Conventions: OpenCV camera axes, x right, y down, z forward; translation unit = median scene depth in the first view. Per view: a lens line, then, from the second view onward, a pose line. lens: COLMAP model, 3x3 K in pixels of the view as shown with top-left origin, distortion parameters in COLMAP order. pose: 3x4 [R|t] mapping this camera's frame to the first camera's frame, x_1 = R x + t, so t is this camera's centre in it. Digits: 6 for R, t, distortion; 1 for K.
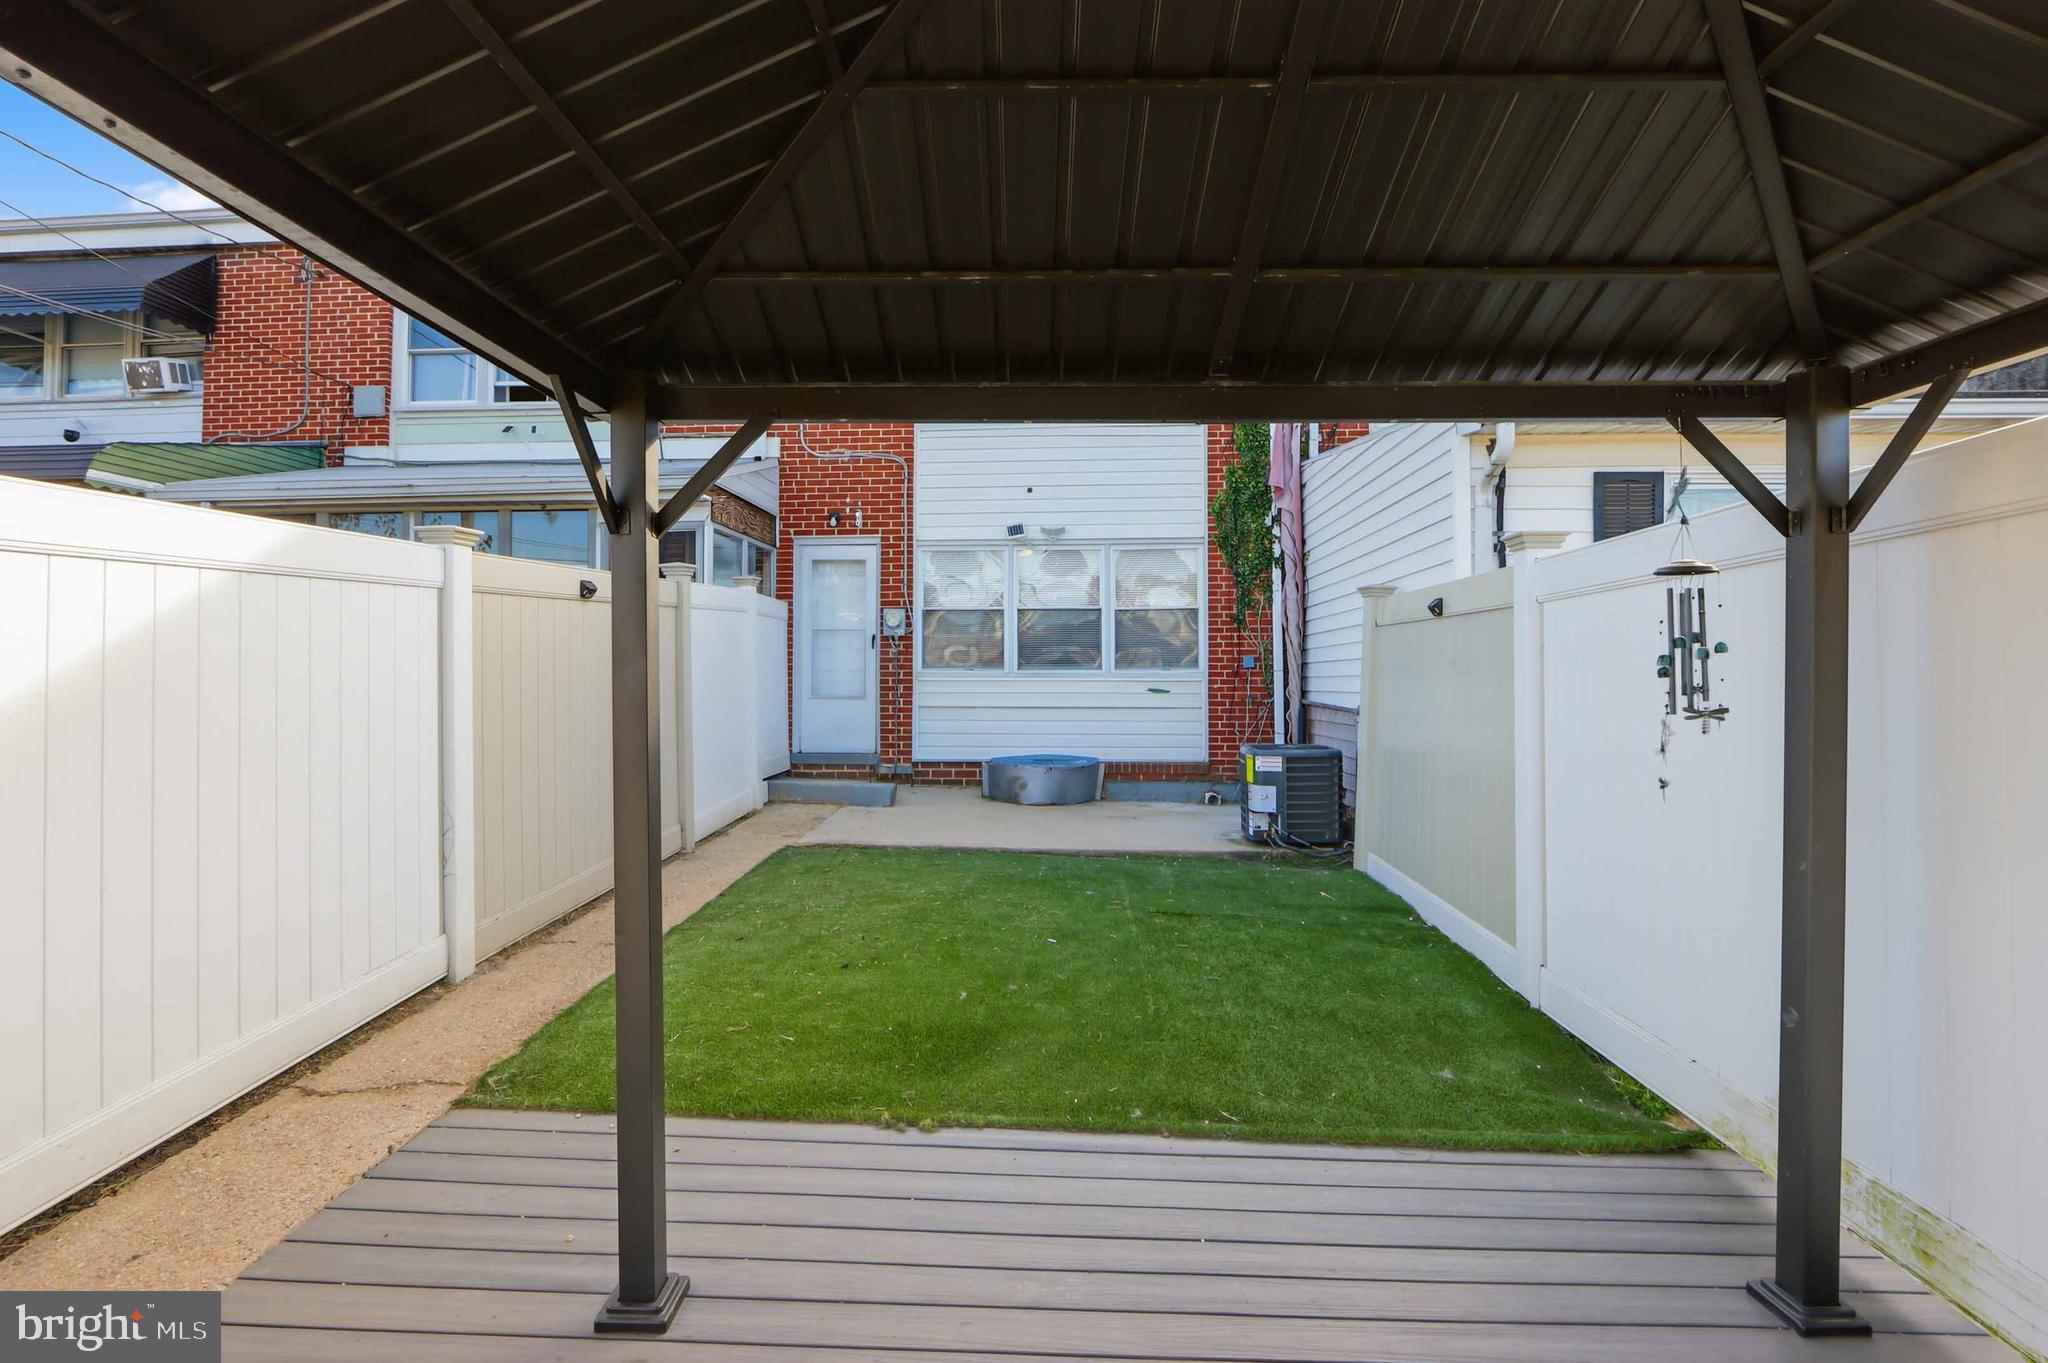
lens RADIAL K [[971.0, 0, 1007.2], [0, 971.0, 681.7], [0, 0, 1]] dist [-0.019114, 0.001189]
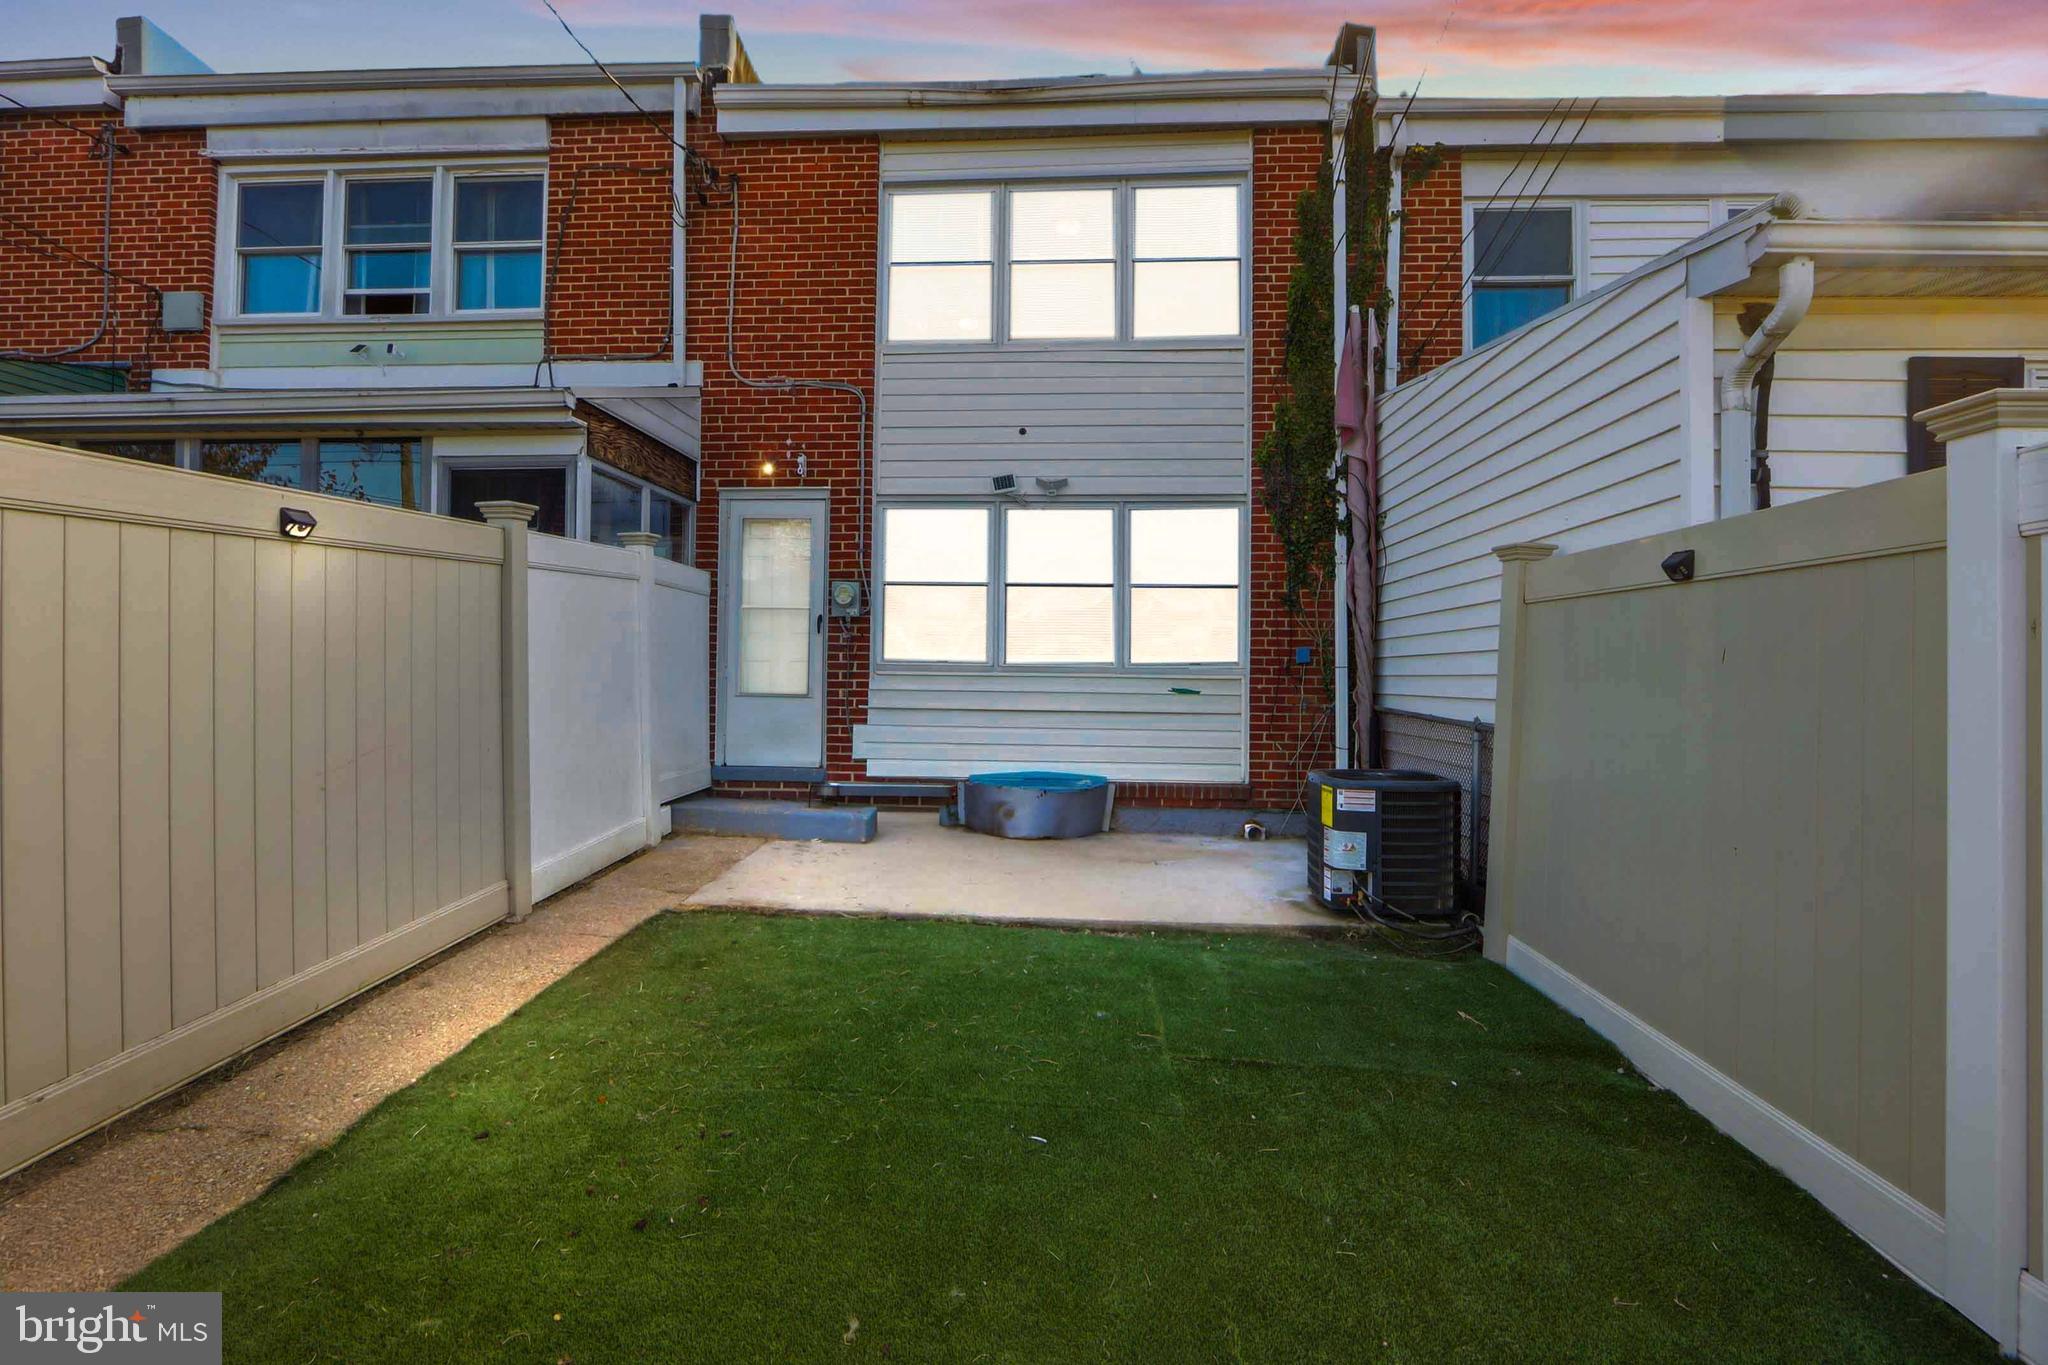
lens RADIAL K [[971.0, 0, 1007.2], [0, 971.0, 682.7], [0, 0, 1]] dist [-0.019114, 0.001189]
pose [[0.999936, 0.011188, 0.001429, 0.012279], [-0.011199, 0.999905, 0.008039, -0.002289], [-0.001339, -0.008054, 0.999967, 0.226685]]
